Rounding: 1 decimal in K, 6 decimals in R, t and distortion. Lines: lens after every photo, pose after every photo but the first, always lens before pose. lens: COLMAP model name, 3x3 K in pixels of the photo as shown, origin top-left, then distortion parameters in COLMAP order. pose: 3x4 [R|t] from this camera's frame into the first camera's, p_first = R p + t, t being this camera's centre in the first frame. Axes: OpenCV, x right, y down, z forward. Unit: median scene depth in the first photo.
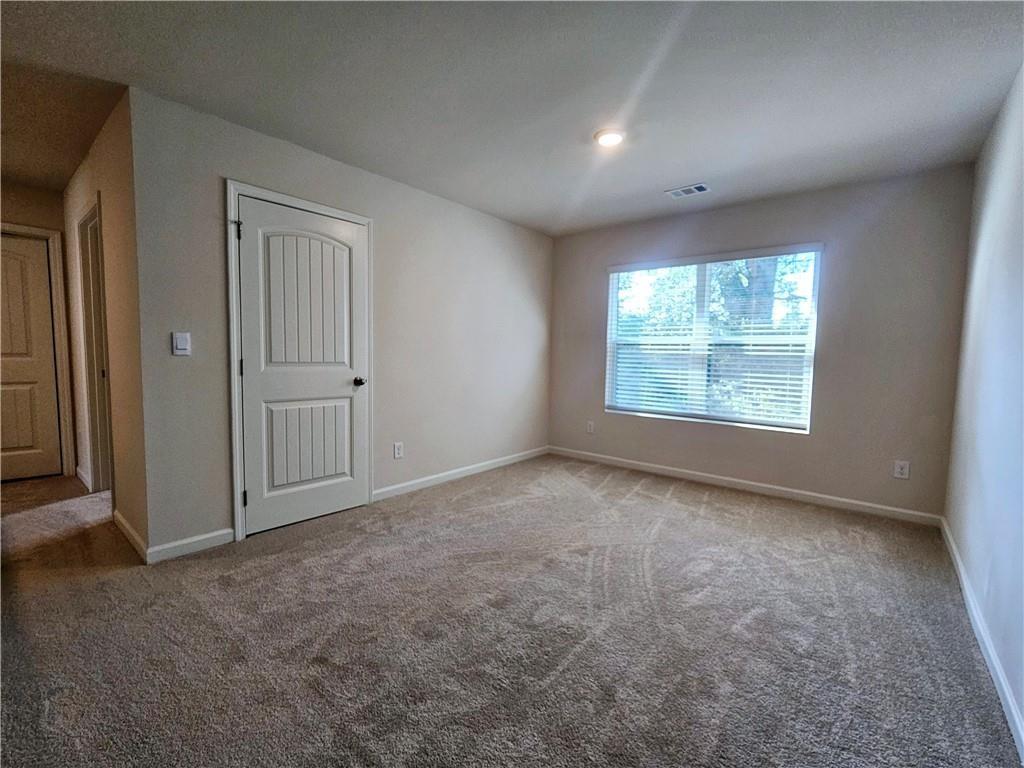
lens RADIAL K [[444.1, 0, 512.0], [0, 444.1, 384.0], [0, 0, 1]] dist [0.002916, -0.000015]
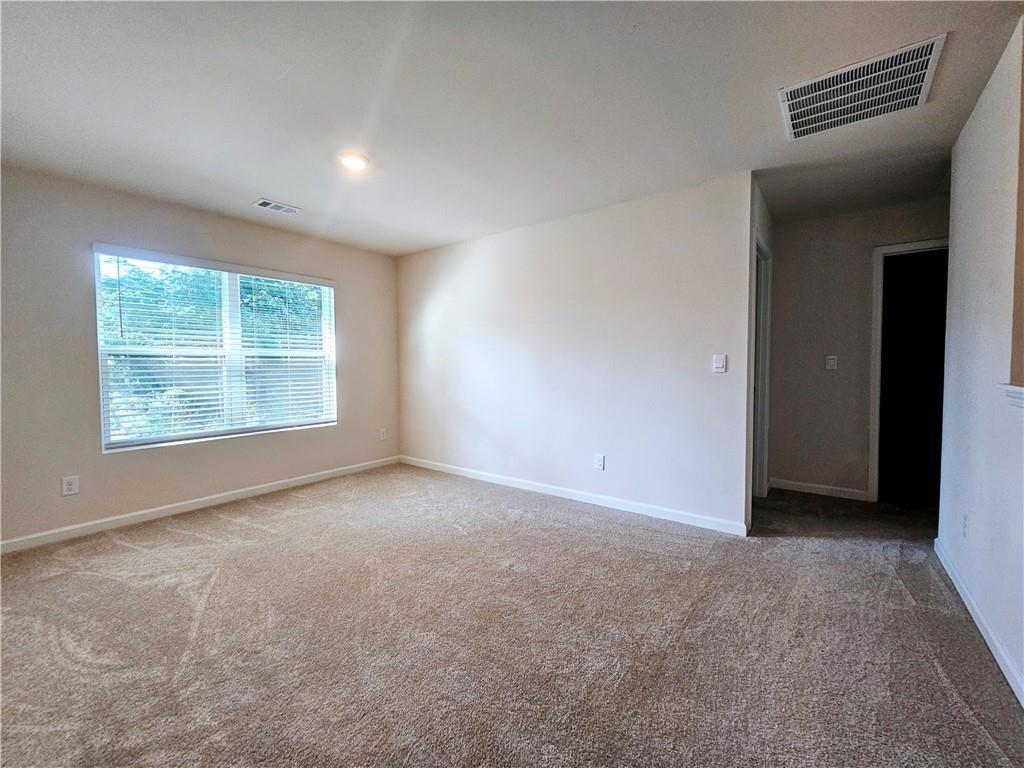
lens RADIAL K [[415.9, 0, 512.0], [0, 415.9, 384.0], [0, 0, 1]] dist [0.000741, -0.000087]
pose [[-0.041512, -0.063083, 0.997145, -0.449992], [0.077365, 0.994806, 0.066155, -0.038922], [-0.996138, 0.079890, -0.036416, 0.397276]]
